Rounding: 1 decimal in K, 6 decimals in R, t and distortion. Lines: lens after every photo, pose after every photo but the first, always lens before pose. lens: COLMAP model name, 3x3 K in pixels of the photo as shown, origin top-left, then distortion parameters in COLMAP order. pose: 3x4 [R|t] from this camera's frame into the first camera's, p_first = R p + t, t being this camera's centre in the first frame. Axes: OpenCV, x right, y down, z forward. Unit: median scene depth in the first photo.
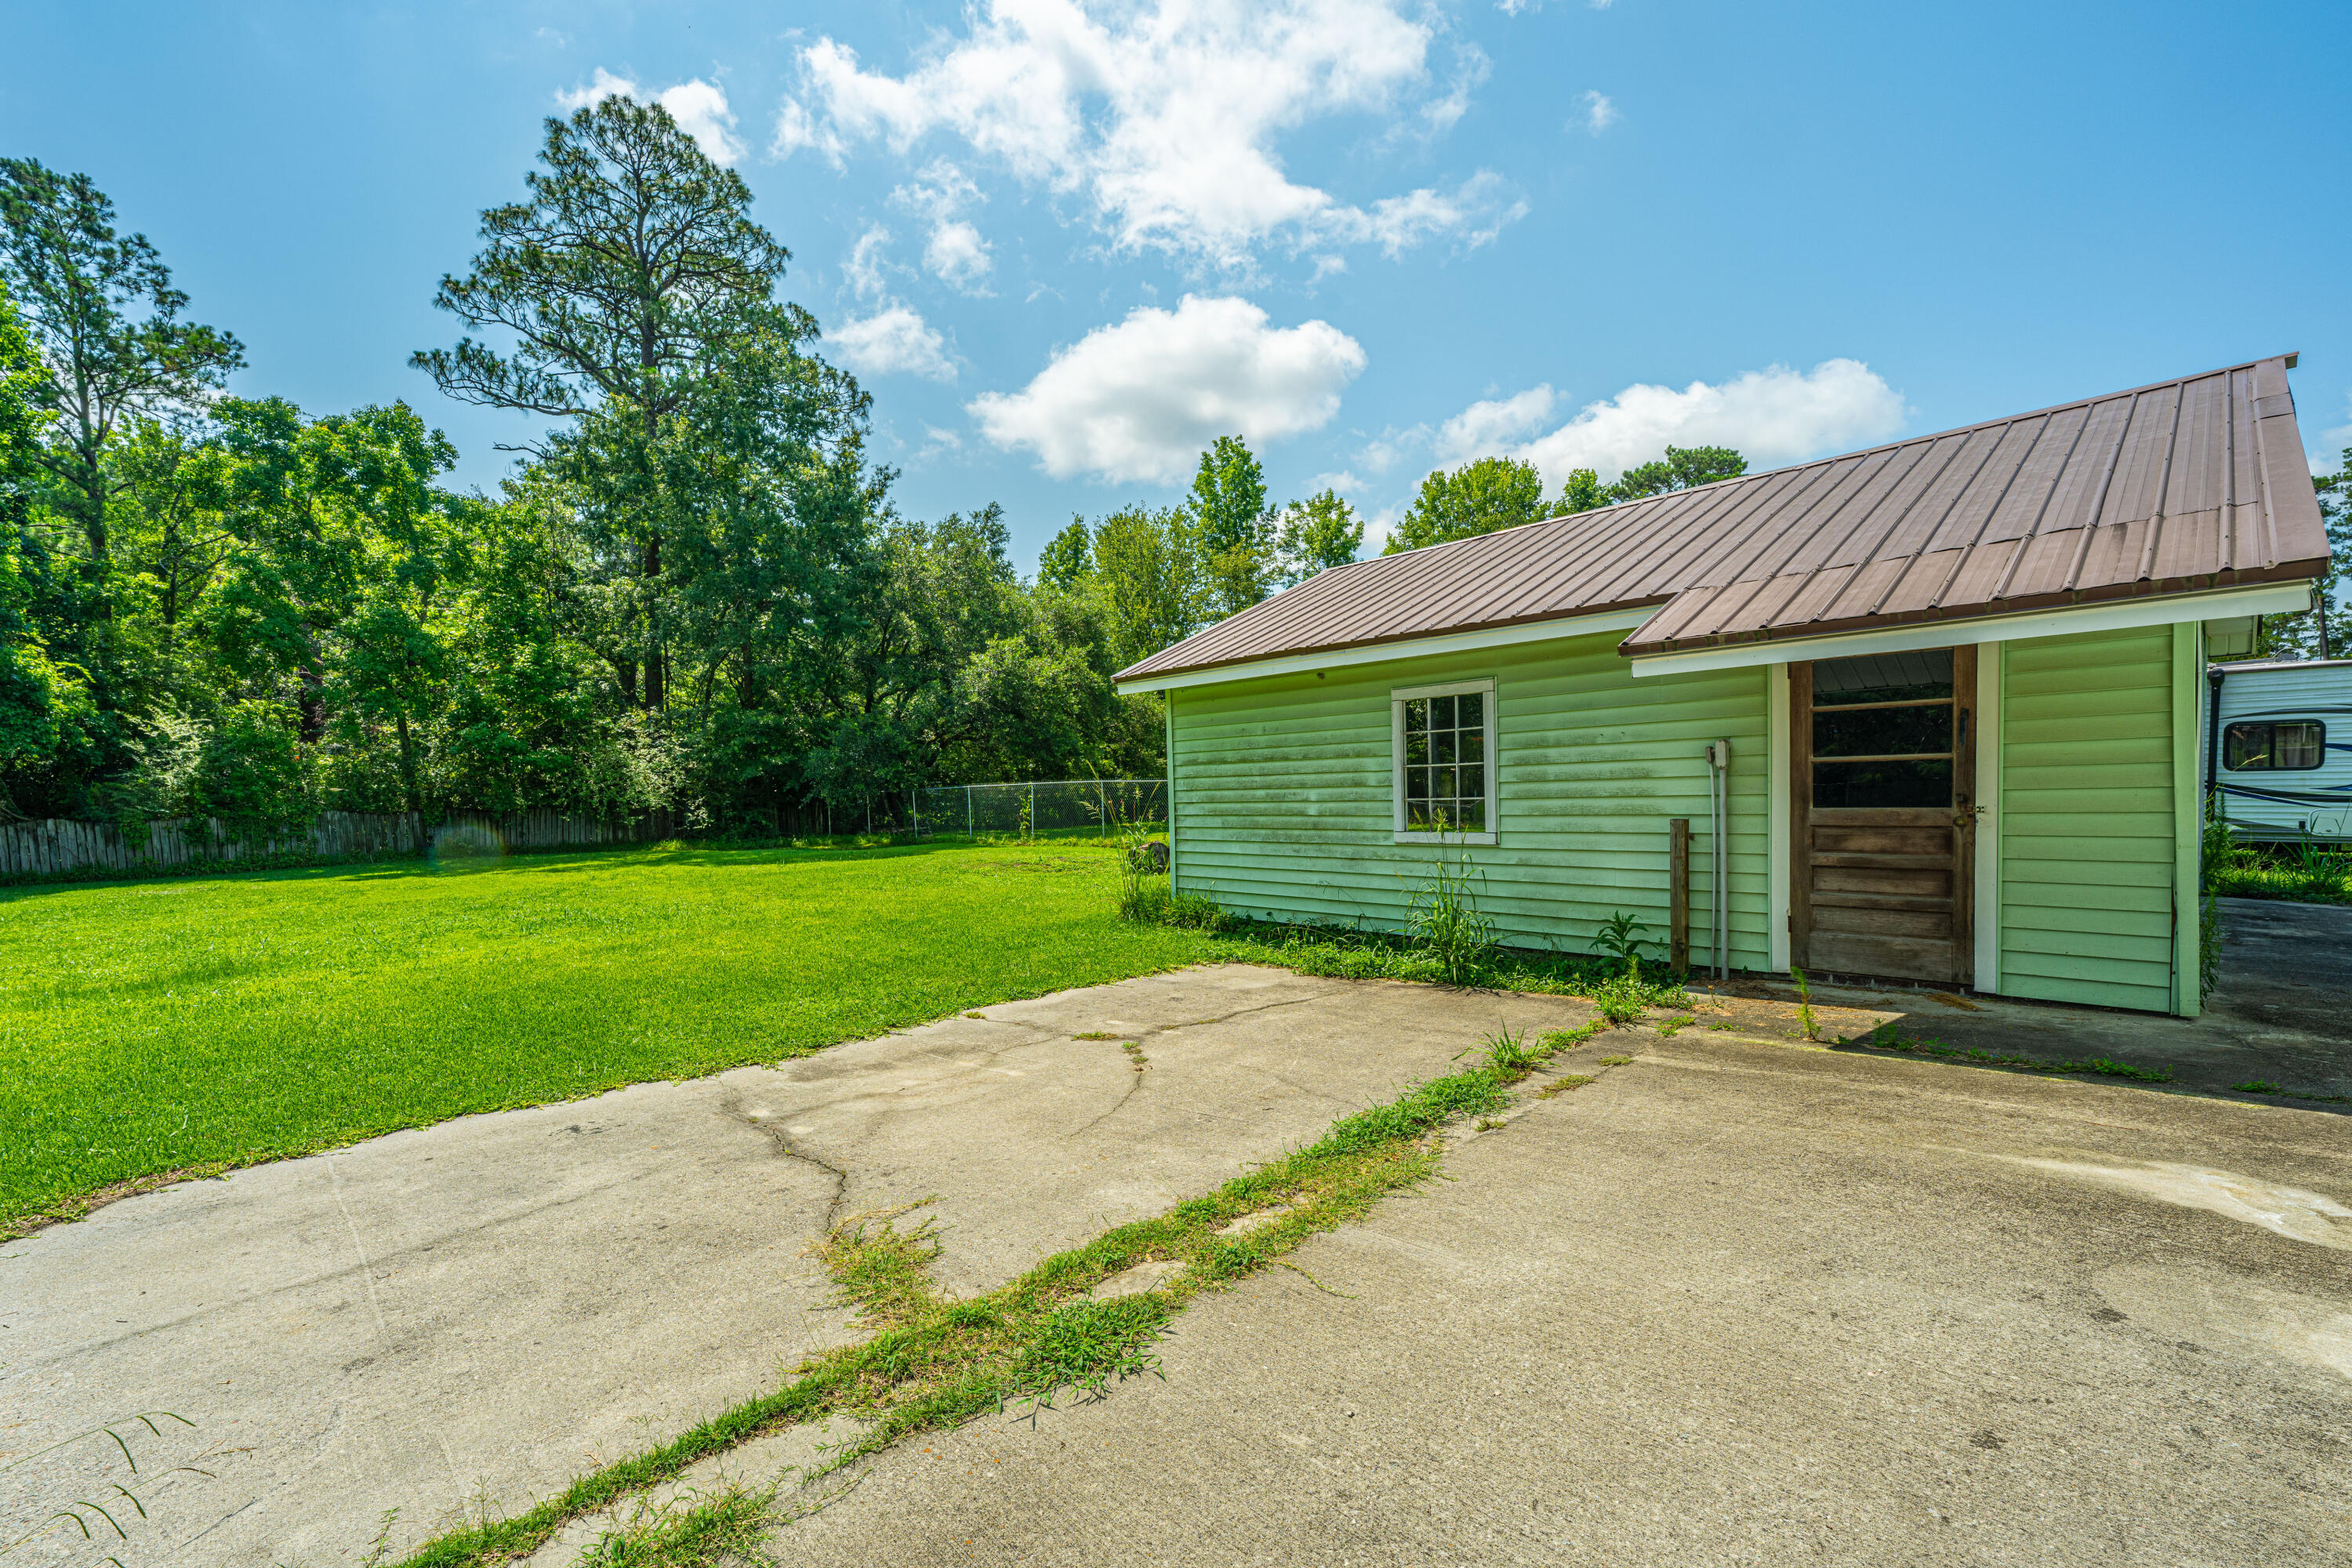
lens RADIAL K [[943.2, 0, 1139.6], [0, 943.2, 838.5], [0, 0, 1]] dist [0.000462, -0.000482]
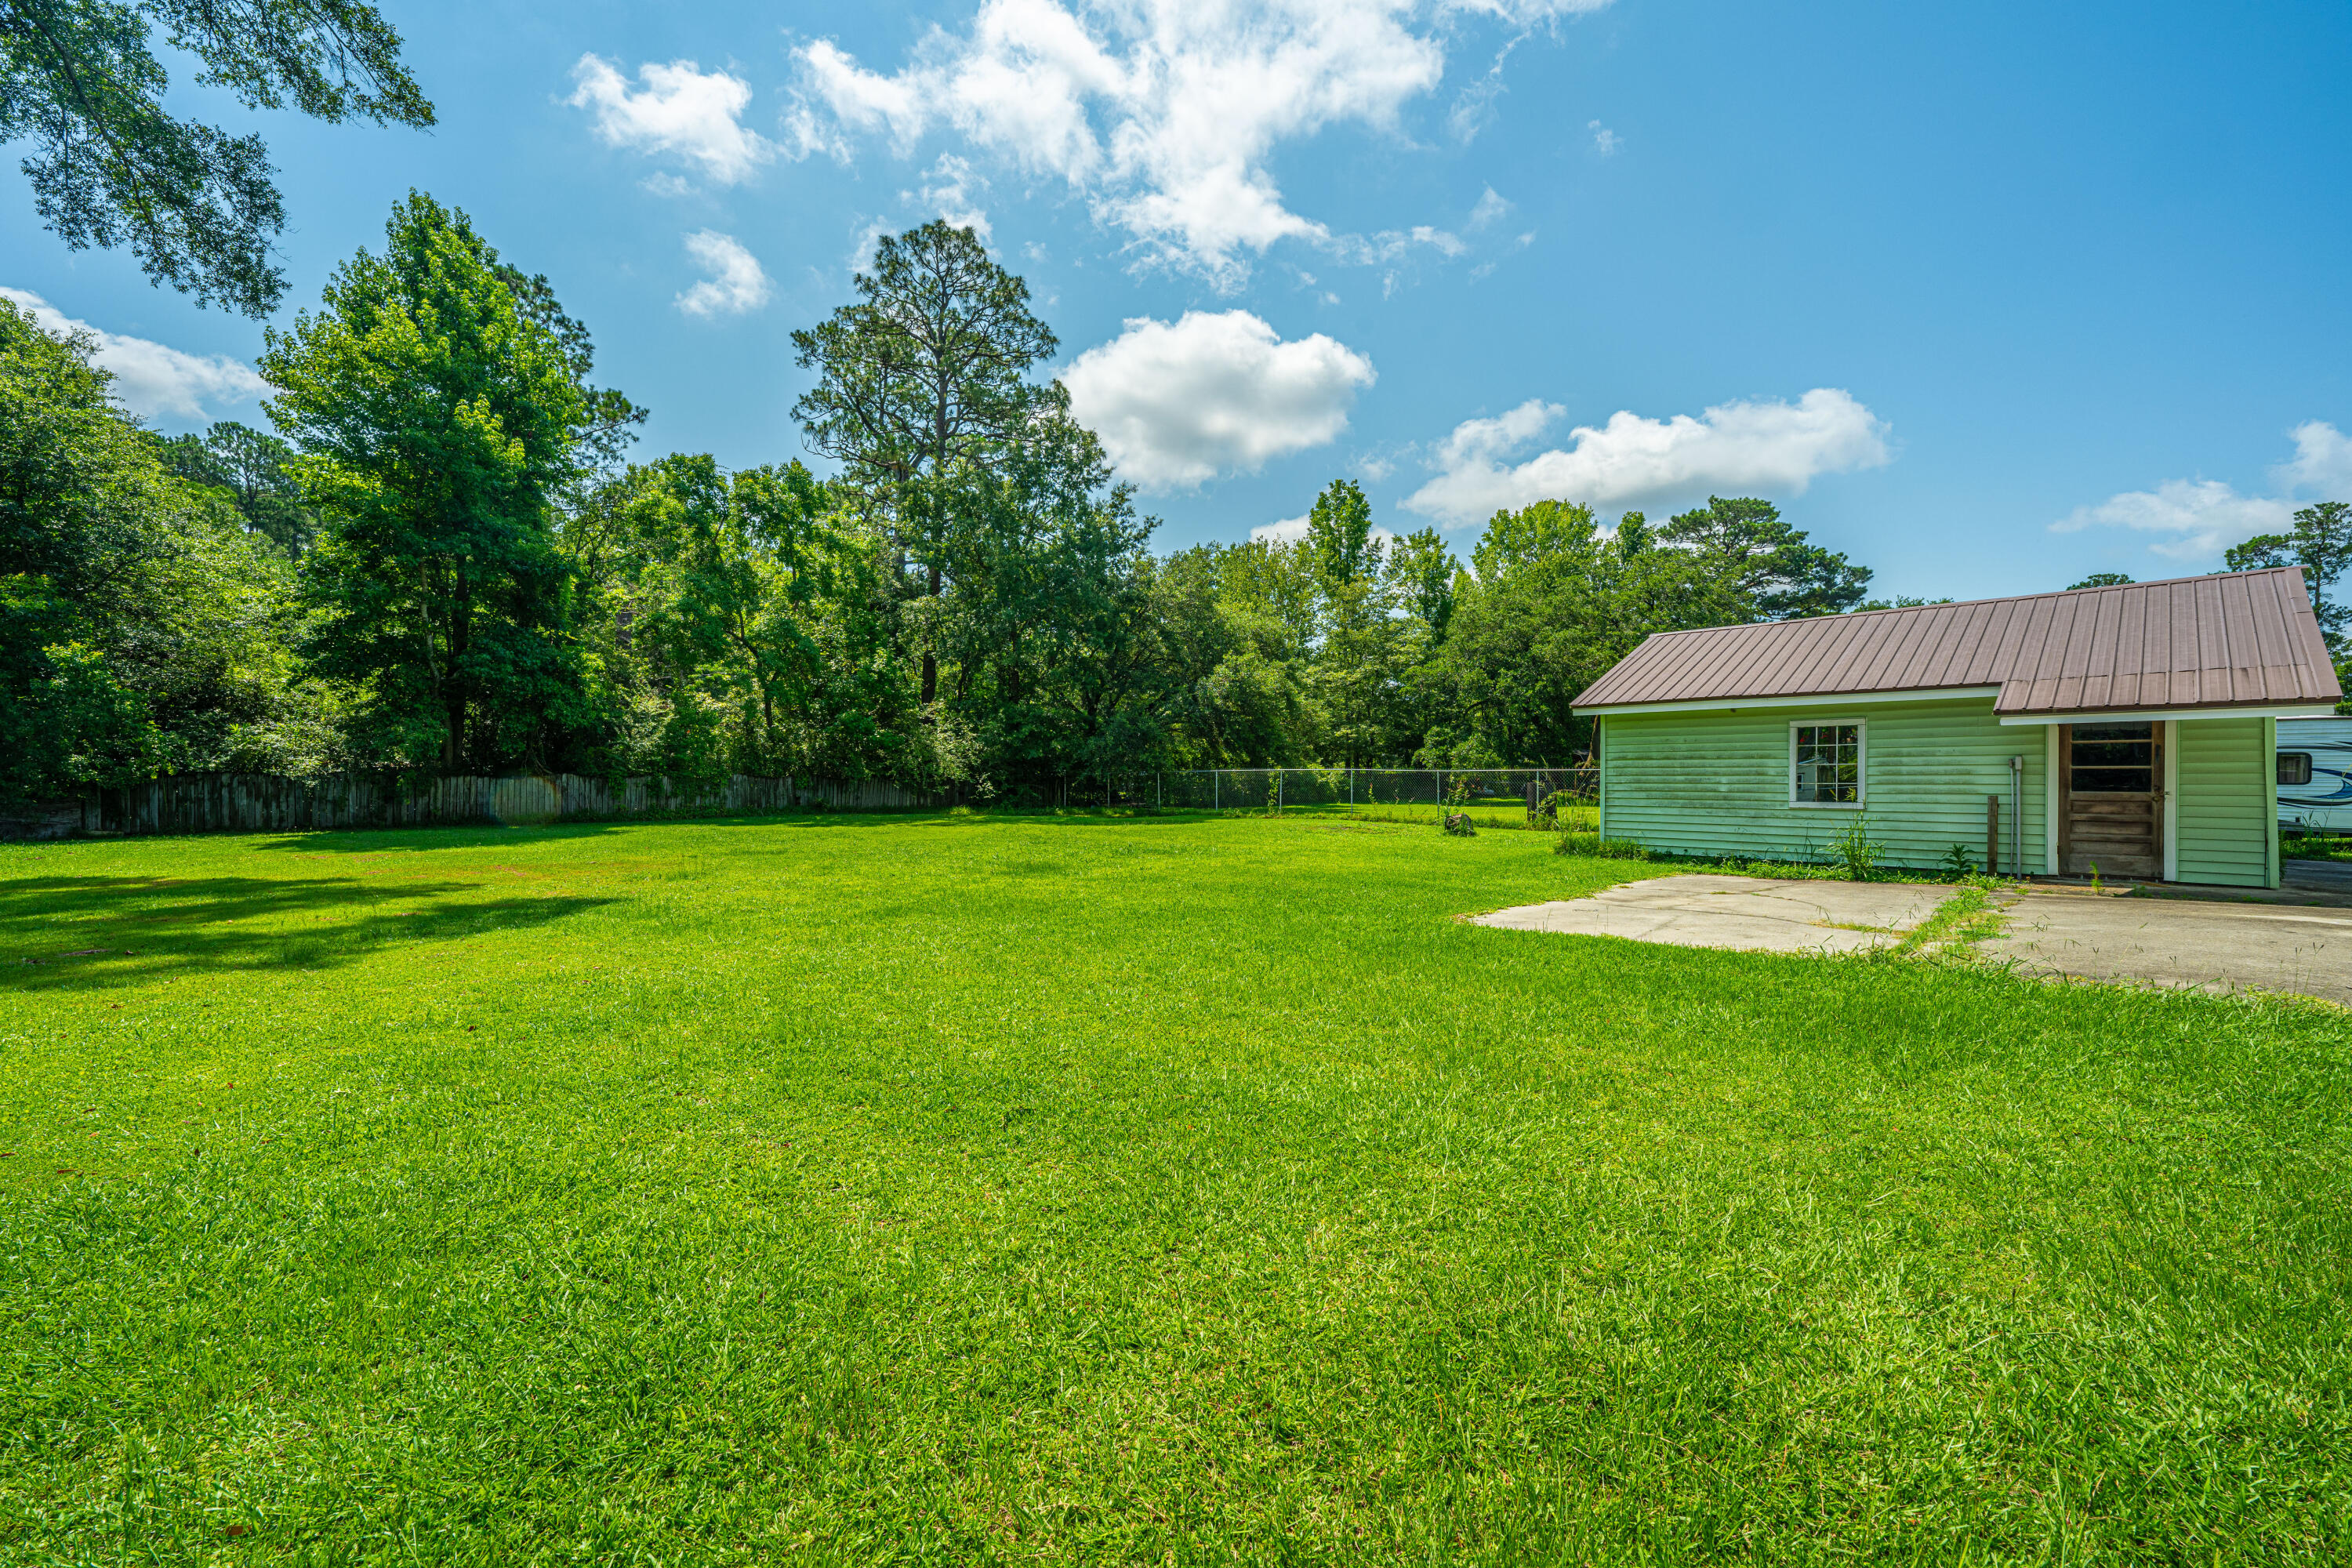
lens RADIAL K [[943.2, 0, 1097.8], [0, 943.2, 811.4], [0, 0, 1]] dist [0.000462, -0.000482]
pose [[0.999540, 0.030314, -0.000563, -1.055204], [-0.030319, 0.999365, -0.018702, 0.085943], [-0.000004, 0.018710, 0.999825, -0.779958]]
